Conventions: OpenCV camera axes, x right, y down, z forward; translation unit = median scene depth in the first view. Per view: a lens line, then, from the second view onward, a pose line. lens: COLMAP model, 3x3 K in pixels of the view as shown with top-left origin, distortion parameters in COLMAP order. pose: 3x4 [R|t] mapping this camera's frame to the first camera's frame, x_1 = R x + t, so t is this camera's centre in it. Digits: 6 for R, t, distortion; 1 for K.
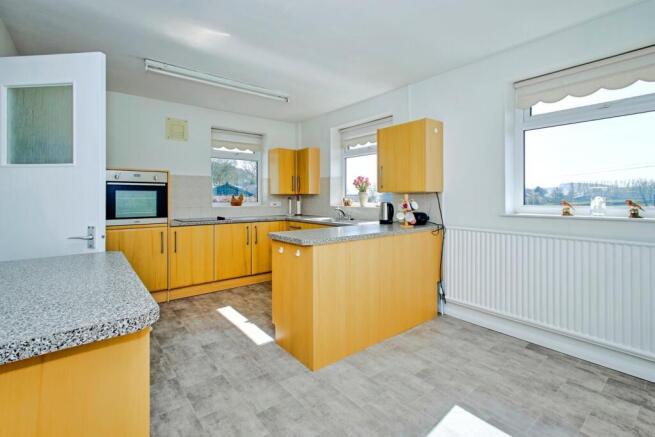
lens RADIAL K [[298.6, 0, 325.3], [0, 298.6, 206.4], [0, 0, 1]] dist [0.013033, 0.000061]
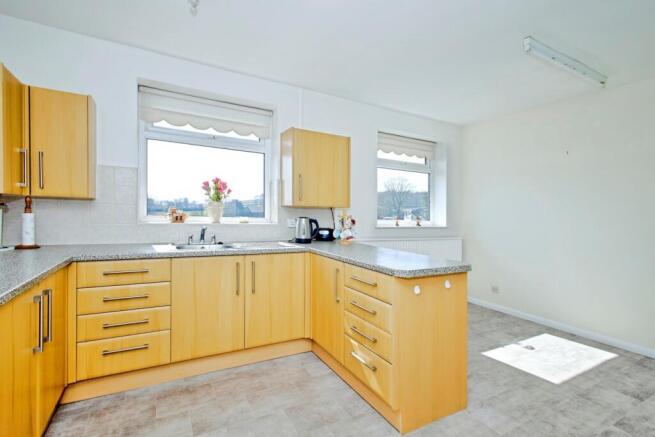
lens RADIAL K [[306.6, 0, 327.5], [0, 306.6, 218.5], [0, 0, 1]] dist [0.010092, -0.000458]
pose [[0.171460, -0.011751, 0.985121, -0.682824], [-0.000689, 0.999927, 0.012048, -0.023079], [-0.985191, -0.002745, 0.171439, 0.833355]]
